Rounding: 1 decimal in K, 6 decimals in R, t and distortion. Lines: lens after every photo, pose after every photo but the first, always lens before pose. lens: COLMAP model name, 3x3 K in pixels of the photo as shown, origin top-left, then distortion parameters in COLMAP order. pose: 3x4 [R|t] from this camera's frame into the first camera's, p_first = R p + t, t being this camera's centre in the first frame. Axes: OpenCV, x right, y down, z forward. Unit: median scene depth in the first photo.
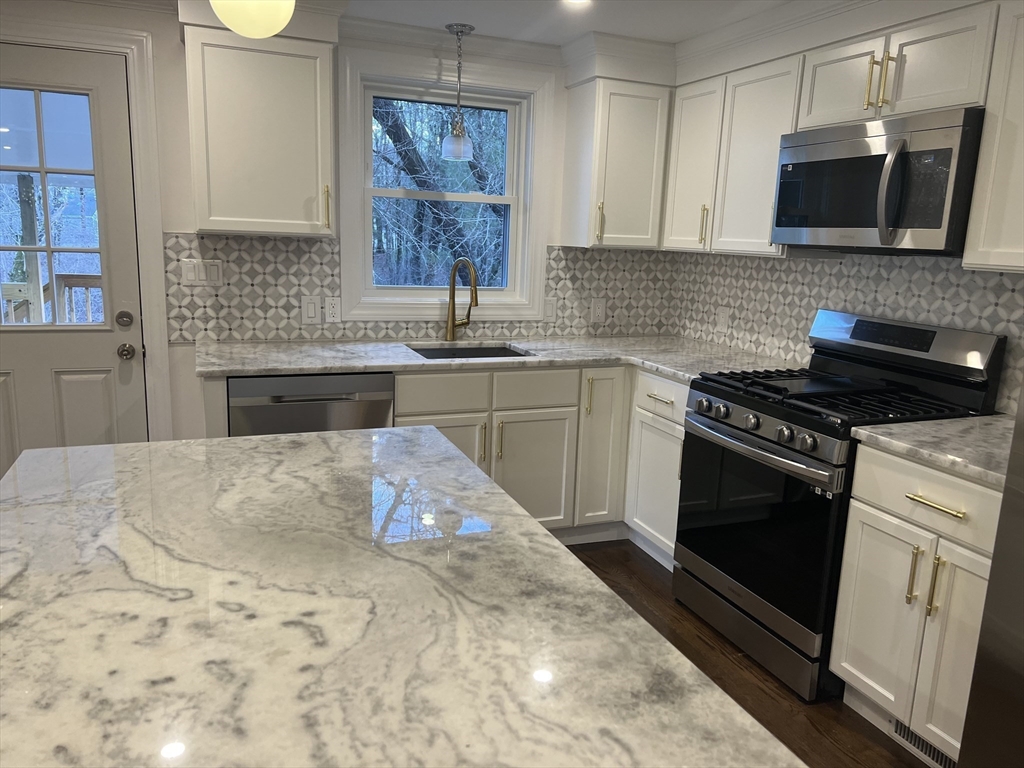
lens RADIAL K [[773.5, 0, 507.7], [0, 773.5, 383.9], [0, 0, 1]] dist [0.050956, -0.059959]
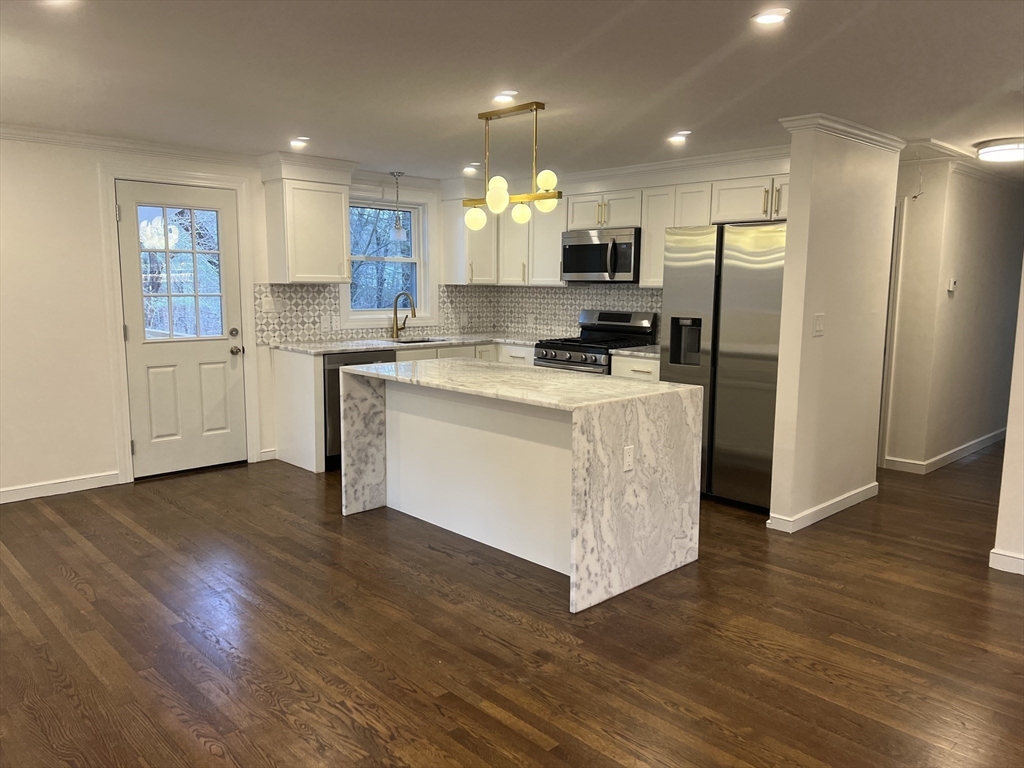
lens RADIAL K [[773.5, 0, 512.0], [0, 773.5, 387.4], [0, 0, 1]] dist [0.050956, -0.059959]
pose [[0.926438, -0.079618, 0.367930, -0.542403], [0.096366, 0.994970, -0.027341, 0.146510], [-0.363903, 0.060786, 0.929451, -0.844459]]
